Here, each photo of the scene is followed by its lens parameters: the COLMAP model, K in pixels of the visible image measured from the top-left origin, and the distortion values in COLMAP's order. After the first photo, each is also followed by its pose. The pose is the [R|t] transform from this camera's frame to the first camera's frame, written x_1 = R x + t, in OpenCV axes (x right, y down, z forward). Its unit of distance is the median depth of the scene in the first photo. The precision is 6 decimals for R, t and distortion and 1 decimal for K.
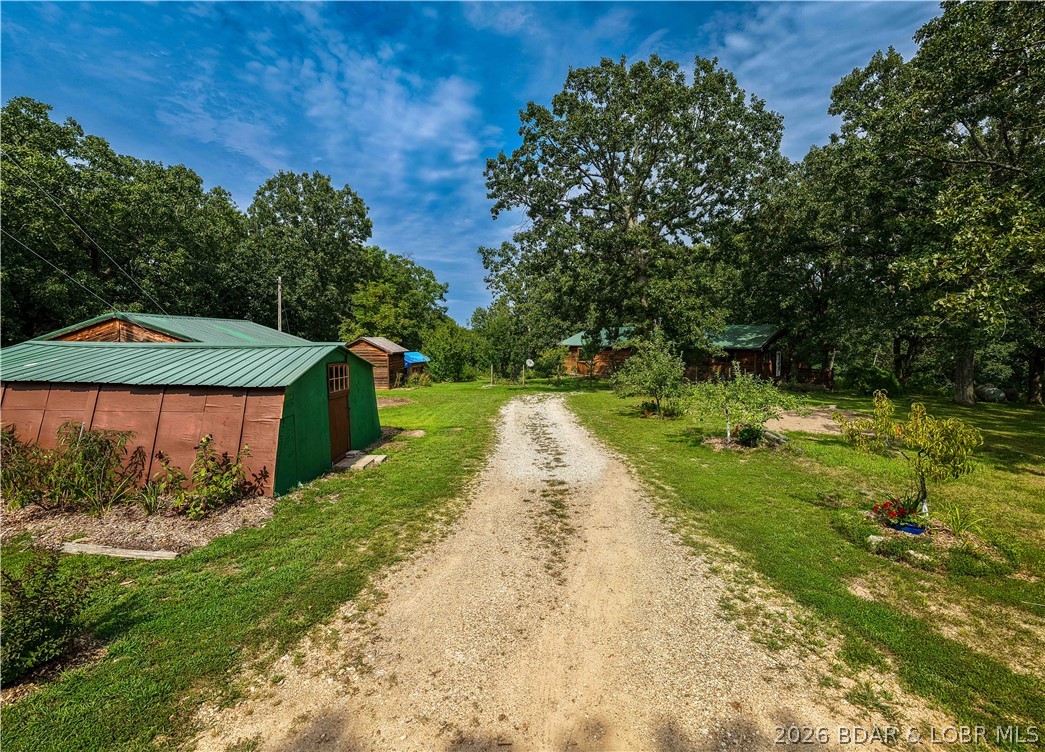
lens RADIAL K [[437.2, 0, 525.2], [0, 437.2, 365.0], [0, 0, 1]] dist [-0.021184, 0.001114]
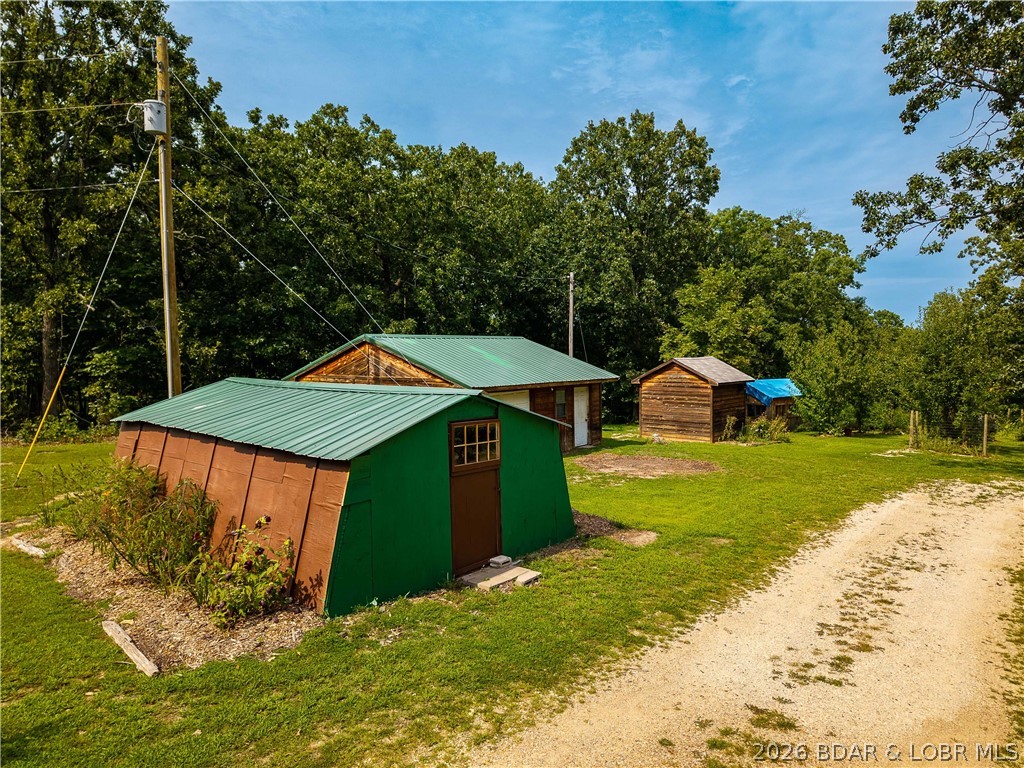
lens RADIAL K [[680.6, 0, 510.7], [0, 680.6, 388.1], [0, 0, 1]] dist [0.011366, -0.007509]
pose [[0.766434, 0.031928, -0.641529, 0.106822], [-0.032726, 0.999408, 0.010641, -0.027263], [0.641489, 0.012839, 0.767025, 0.091283]]
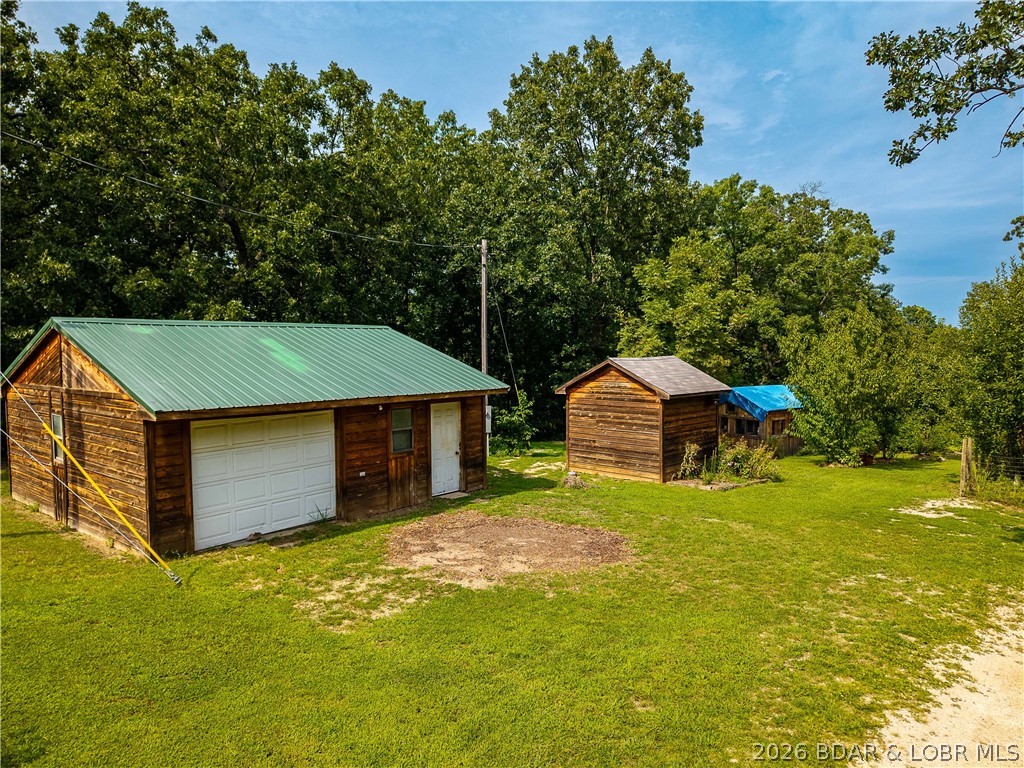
lens RADIAL K [[680.6, 0, 510.8], [0, 680.6, 387.1], [0, 0, 1]] dist [0.011366, -0.007509]
pose [[0.745931, 0.034602, -0.665124, 0.015925], [-0.035905, 0.999286, 0.011718, -0.047128], [0.665055, 0.015141, 0.746641, 0.506070]]
